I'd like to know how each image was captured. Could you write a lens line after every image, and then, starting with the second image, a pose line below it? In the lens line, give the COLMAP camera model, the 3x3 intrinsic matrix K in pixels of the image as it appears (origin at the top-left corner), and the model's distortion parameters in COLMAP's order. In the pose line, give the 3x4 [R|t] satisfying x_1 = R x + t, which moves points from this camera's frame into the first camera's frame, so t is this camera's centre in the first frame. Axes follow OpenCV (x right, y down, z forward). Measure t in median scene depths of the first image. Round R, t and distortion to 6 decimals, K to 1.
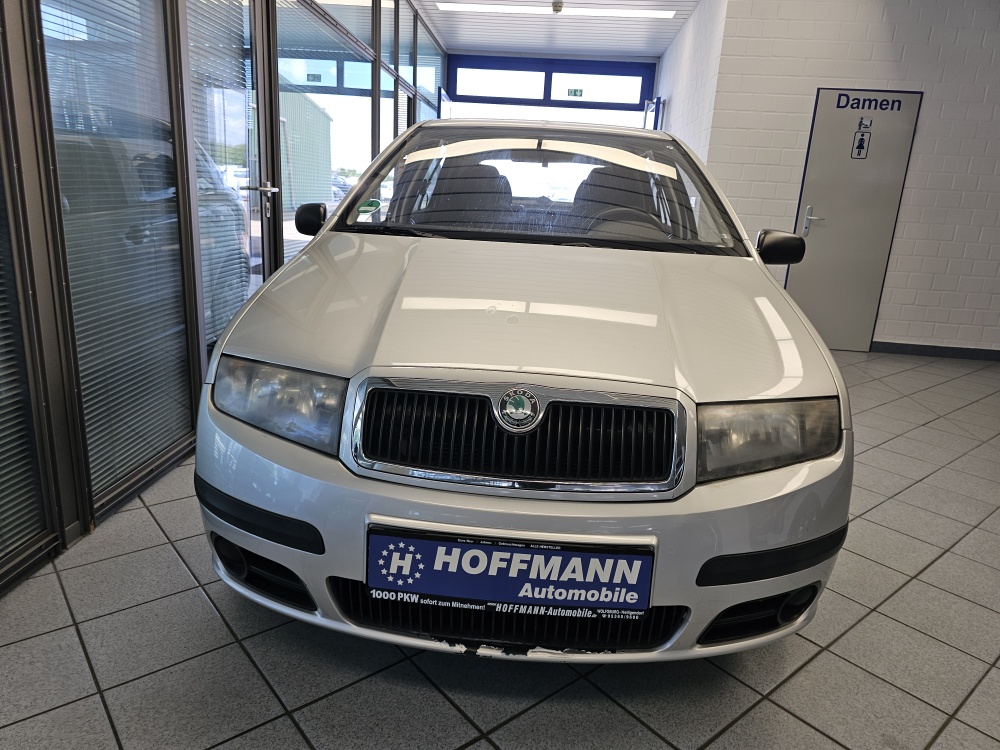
lens RADIAL K [[676.8, 0, 496.4], [0, 676.8, 372.5], [0, 0, 1]] dist [0.049016, -0.051629]
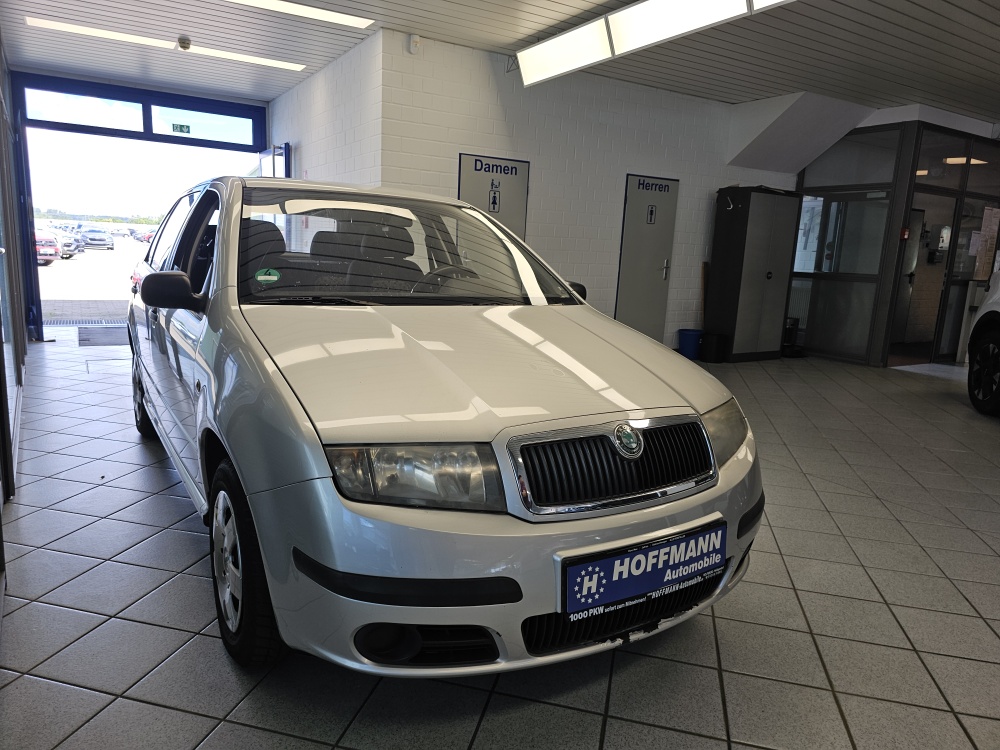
lens RADIAL K [[676.8, 0, 497.1], [0, 676.8, 375.6], [0, 0, 1]] dist [0.049016, -0.051629]
pose [[0.809480, -0.124197, 0.573862, -0.913254], [0.148290, 0.988932, 0.004852, -0.113768], [-0.568113, 0.081171, 0.818937, 0.078675]]
